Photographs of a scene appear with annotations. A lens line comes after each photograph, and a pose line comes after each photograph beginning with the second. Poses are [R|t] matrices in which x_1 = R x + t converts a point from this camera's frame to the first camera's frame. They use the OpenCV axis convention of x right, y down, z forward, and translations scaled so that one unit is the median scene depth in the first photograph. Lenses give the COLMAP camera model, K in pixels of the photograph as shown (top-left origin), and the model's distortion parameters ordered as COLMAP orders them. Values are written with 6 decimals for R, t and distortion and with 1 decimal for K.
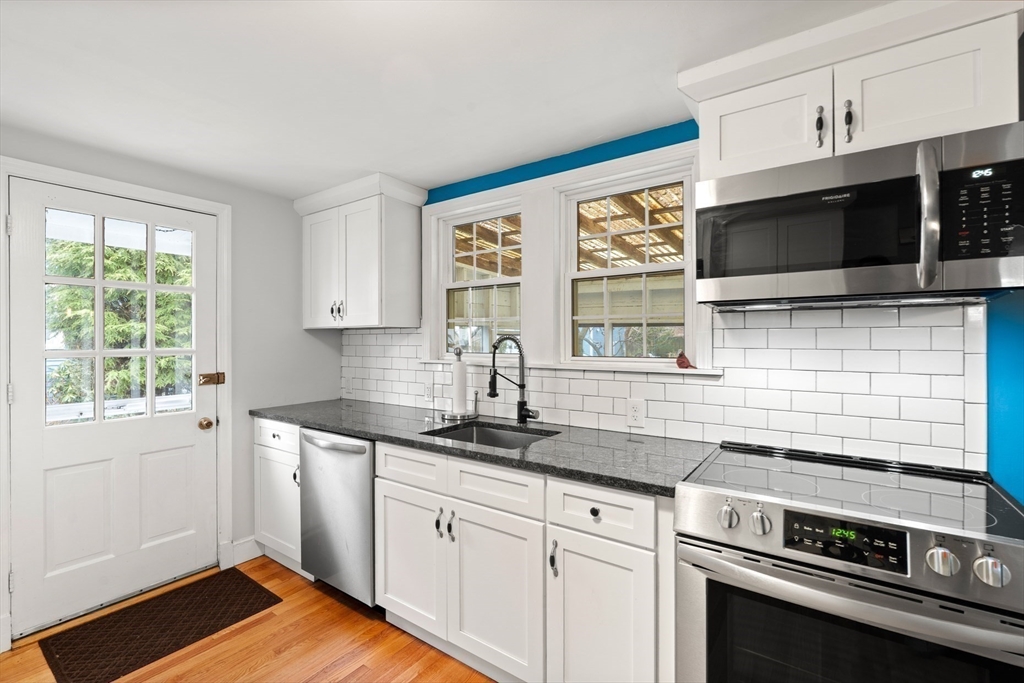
lens RADIAL K [[453.5, 0, 512.0], [0, 453.5, 341.5], [0, 0, 1]] dist [-0.001582, 0.000088]
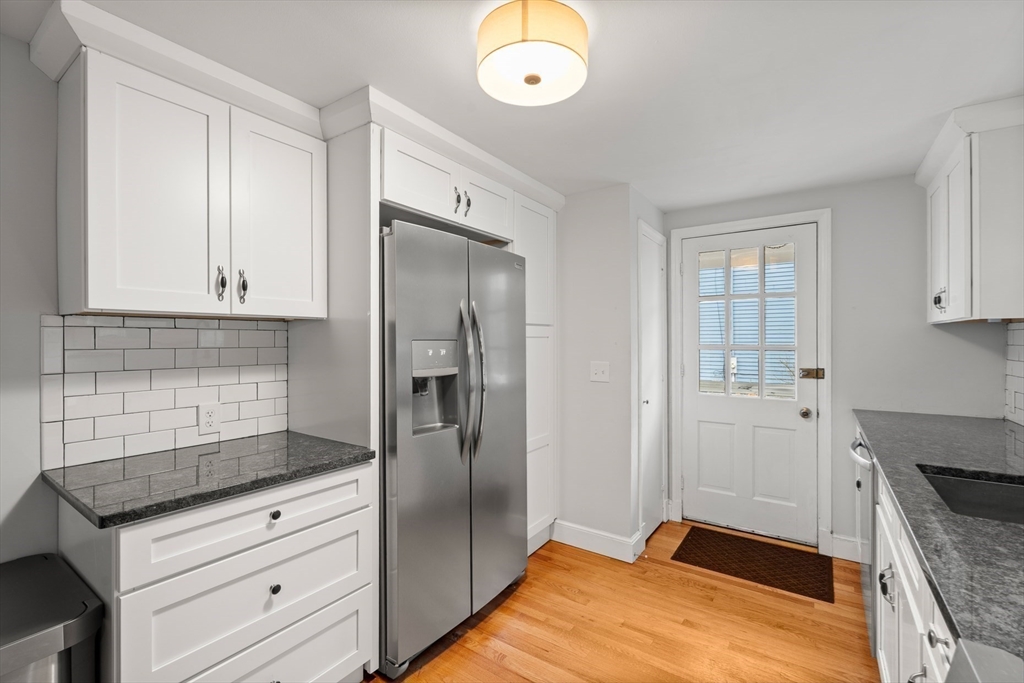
lens RADIAL K [[453.5, 0, 512.0], [0, 453.5, 341.5], [0, 0, 1]] dist [-0.001582, 0.000088]
pose [[0.013866, 0.006766, -0.999881, 0.566576], [-0.002678, 0.999974, 0.006730, 0.000209], [0.999900, 0.002585, 0.013884, 0.354224]]
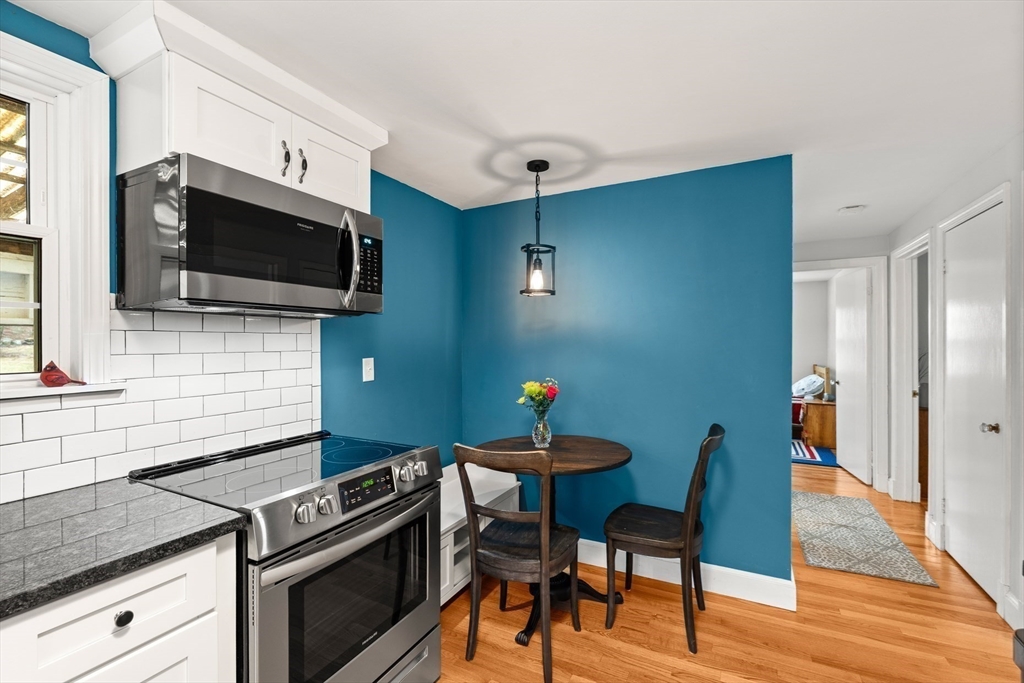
lens RADIAL K [[453.5, 0, 512.0], [0, 453.5, 341.5], [0, 0, 1]] dist [-0.001582, 0.000088]
pose [[-0.136295, 0.002216, 0.990666, -0.407258], [0.010111, 0.999949, -0.000846, -0.000896], [-0.990617, 0.009901, -0.136310, 0.439085]]
